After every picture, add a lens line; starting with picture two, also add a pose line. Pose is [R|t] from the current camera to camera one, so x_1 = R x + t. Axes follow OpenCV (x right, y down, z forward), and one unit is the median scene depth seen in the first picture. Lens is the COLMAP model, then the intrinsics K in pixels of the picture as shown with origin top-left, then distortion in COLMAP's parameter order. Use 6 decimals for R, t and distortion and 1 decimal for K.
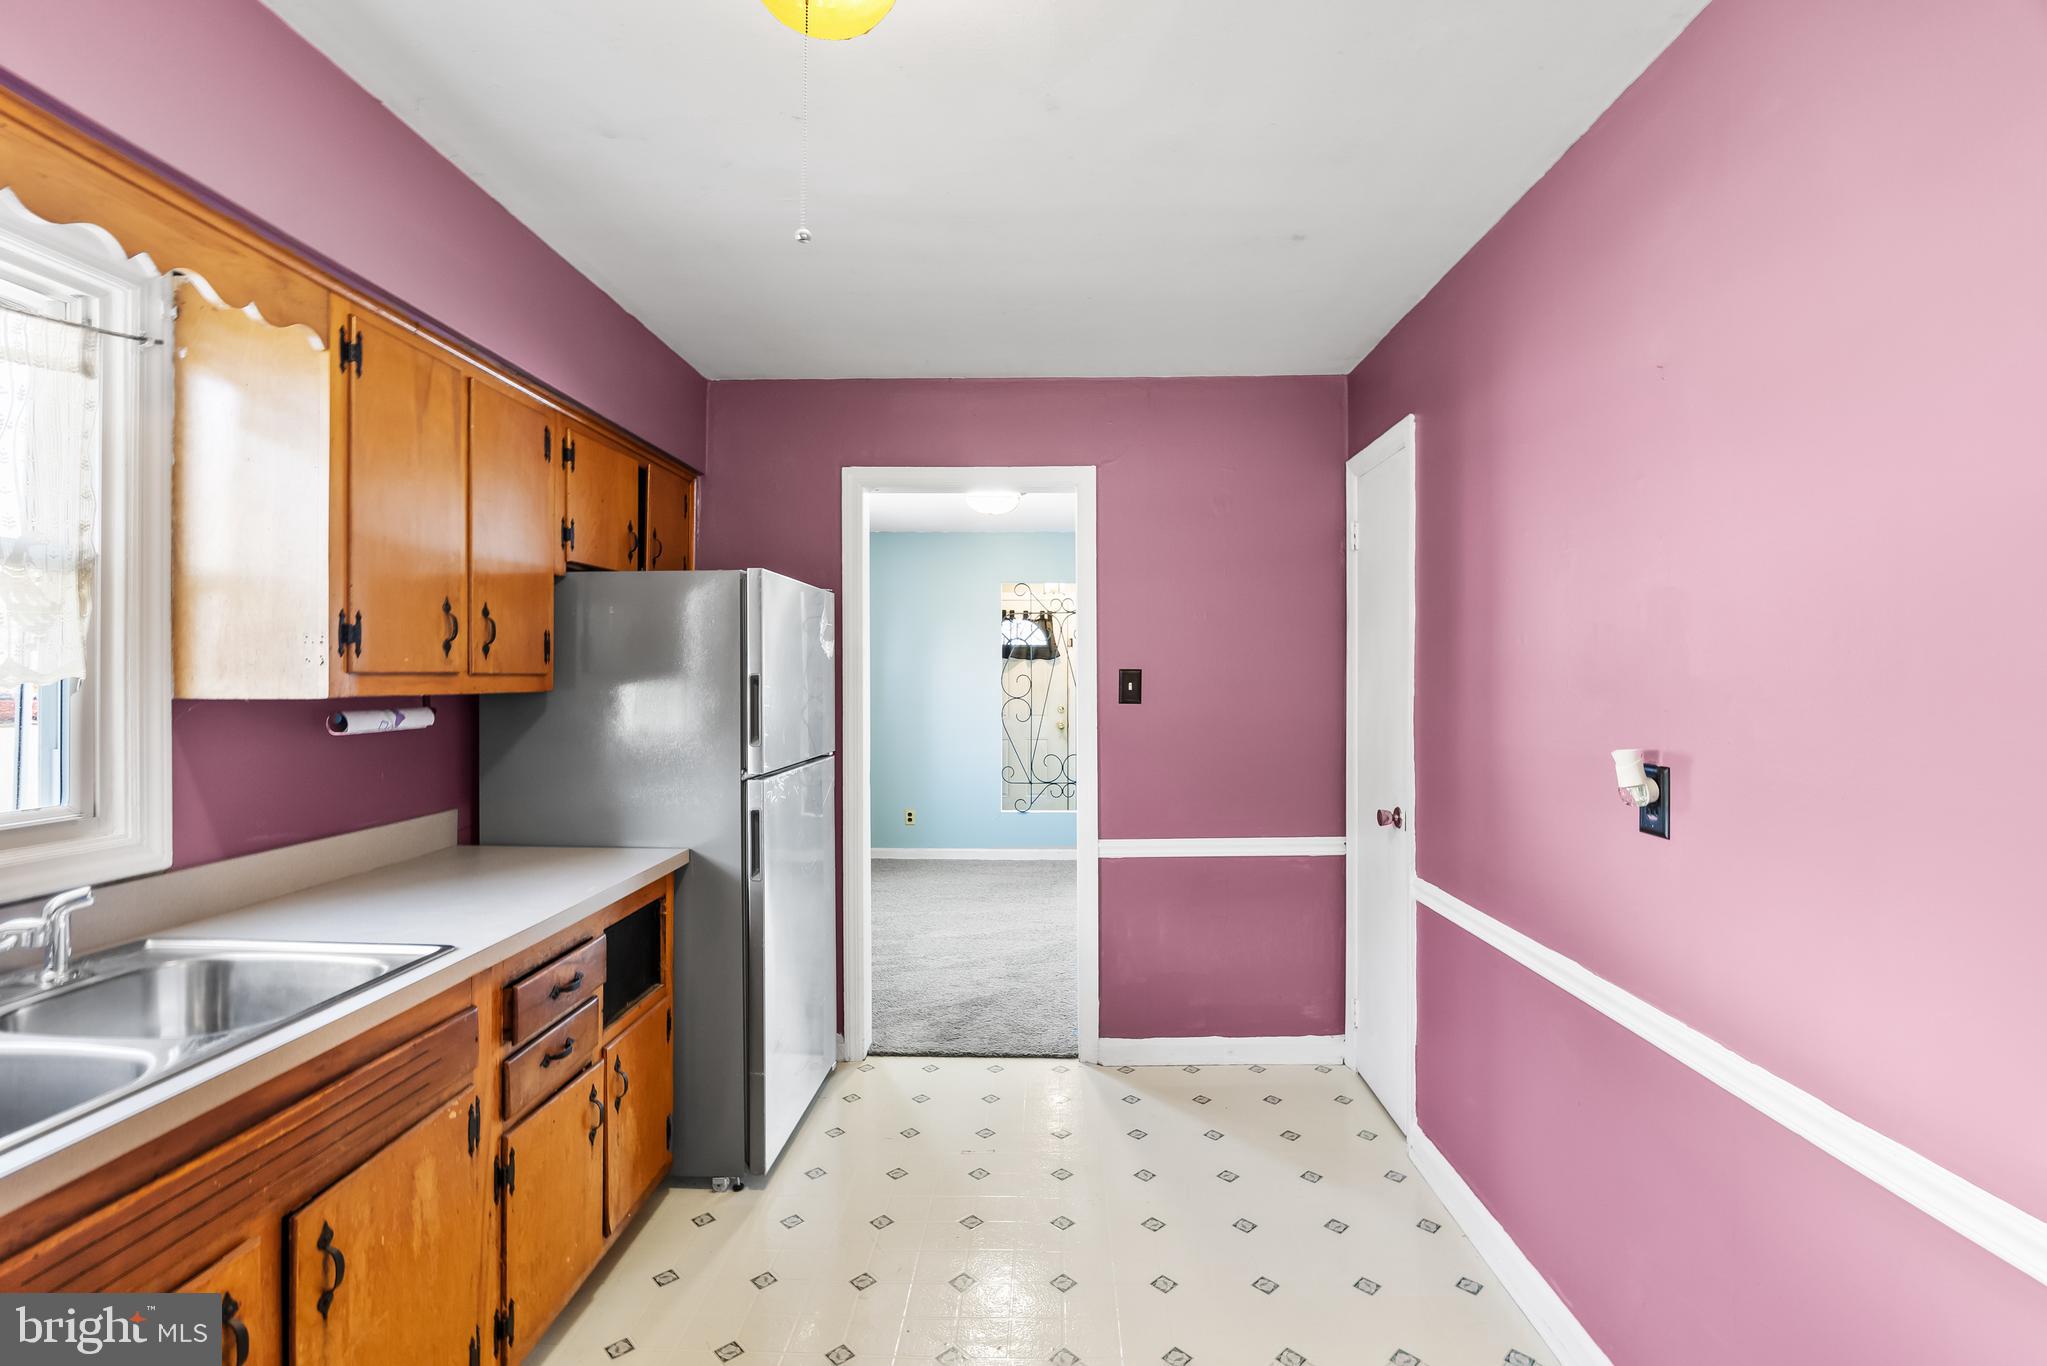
lens RADIAL K [[940.4, 0, 1028.6], [0, 940.4, 674.6], [0, 0, 1]] dist [-0.008933, 0.001065]
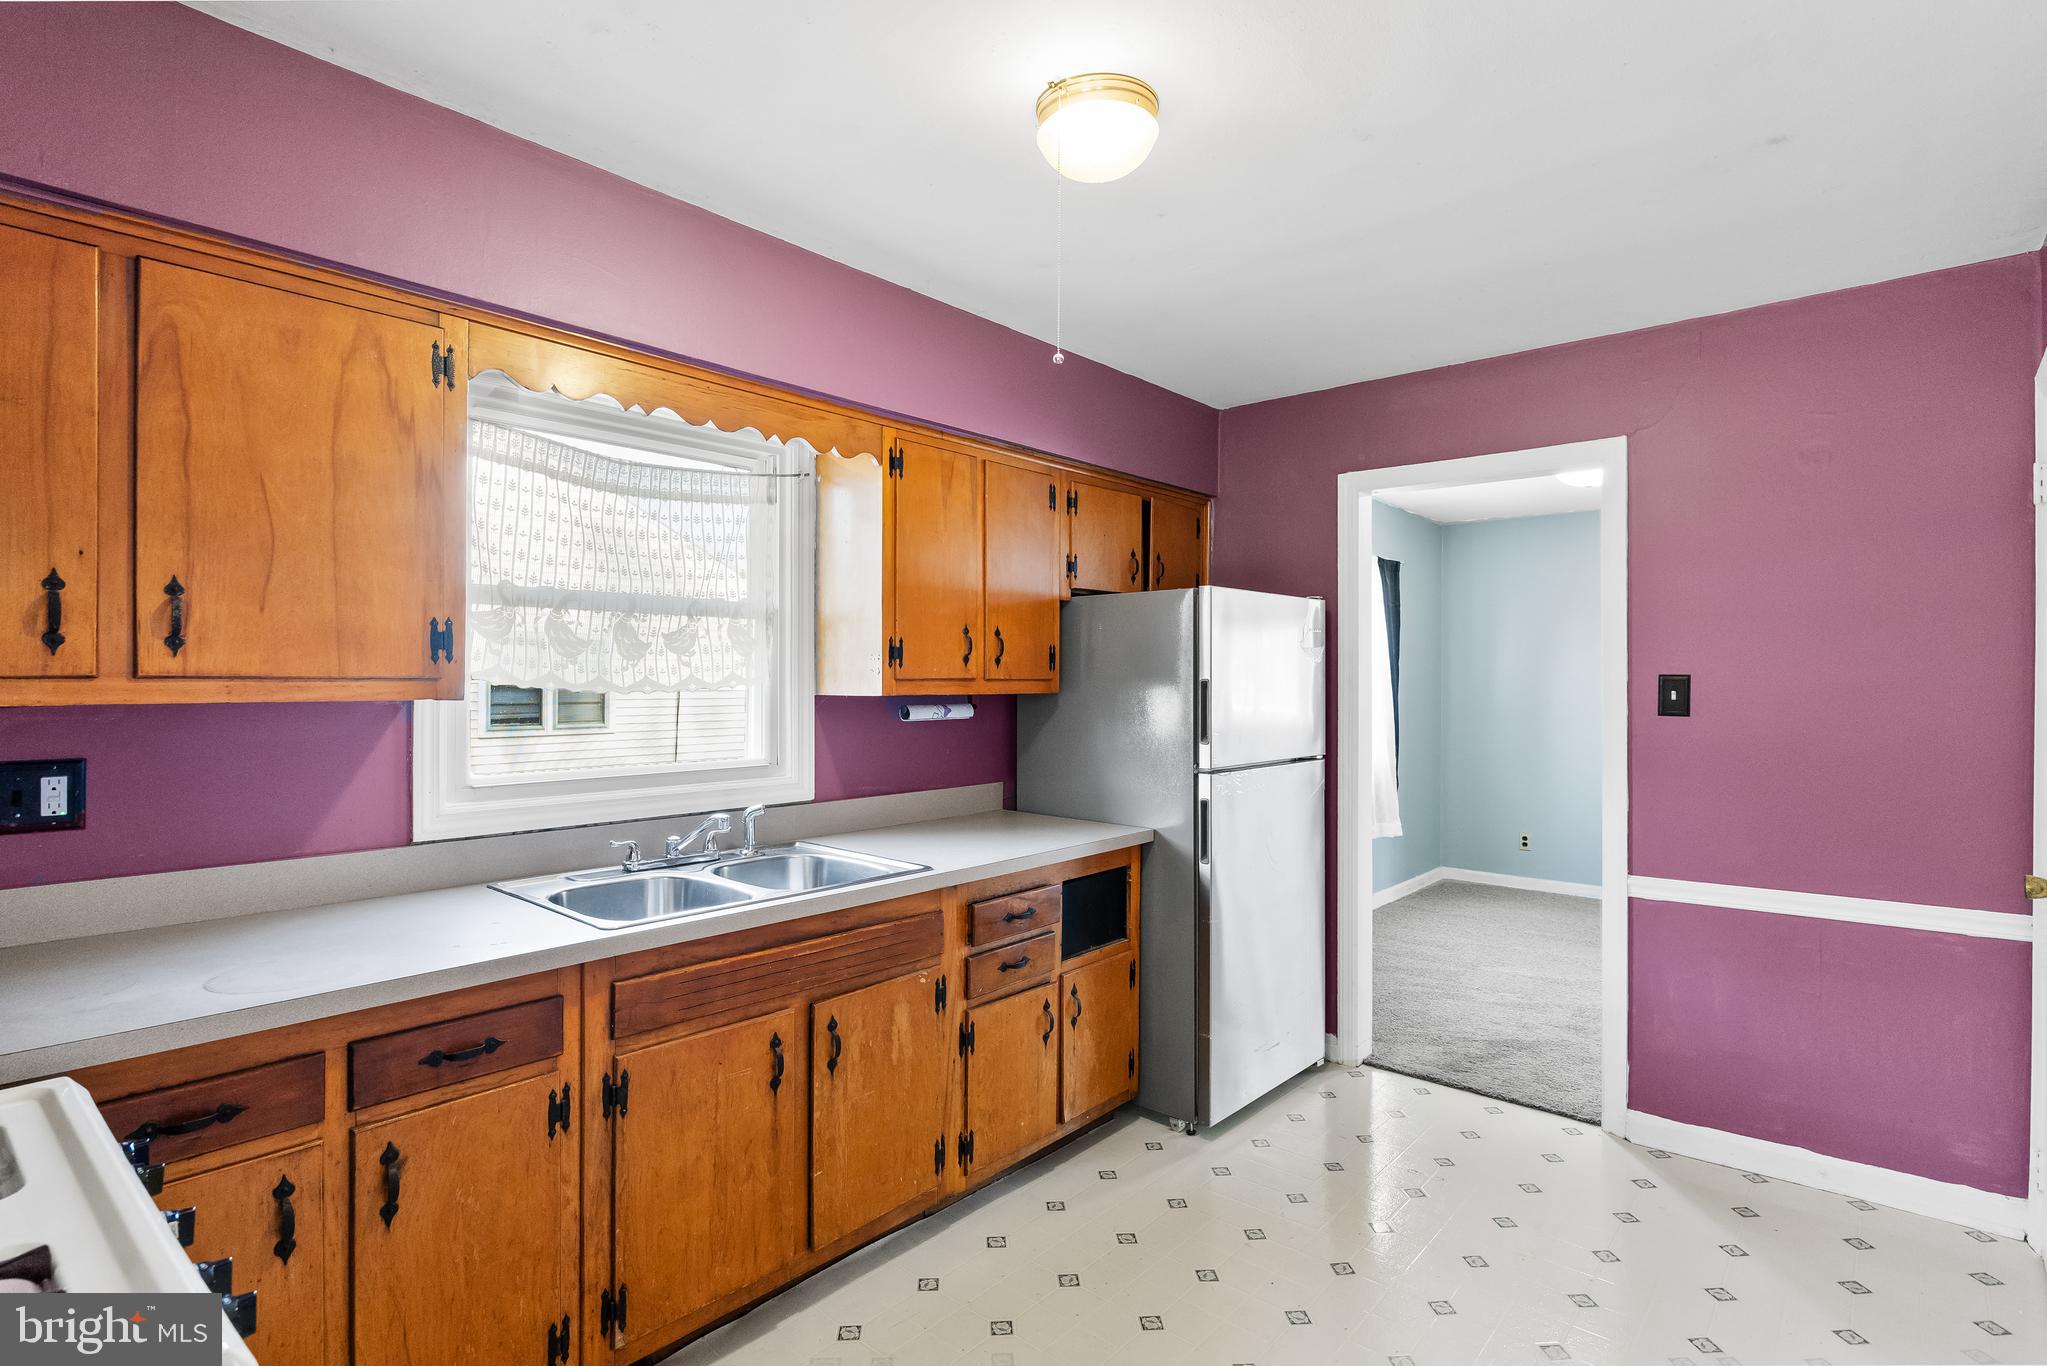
lens RADIAL K [[1019.7, 0, 1015.6], [0, 1019.7, 677.3], [0, 0, 1]] dist [0.000046, 0.000628]
pose [[0.766652, 0.002221, -0.642059, 0.371702], [-0.001398, 0.999997, 0.001790, -0.006381], [0.642062, -0.000474, 0.766653, -0.095925]]
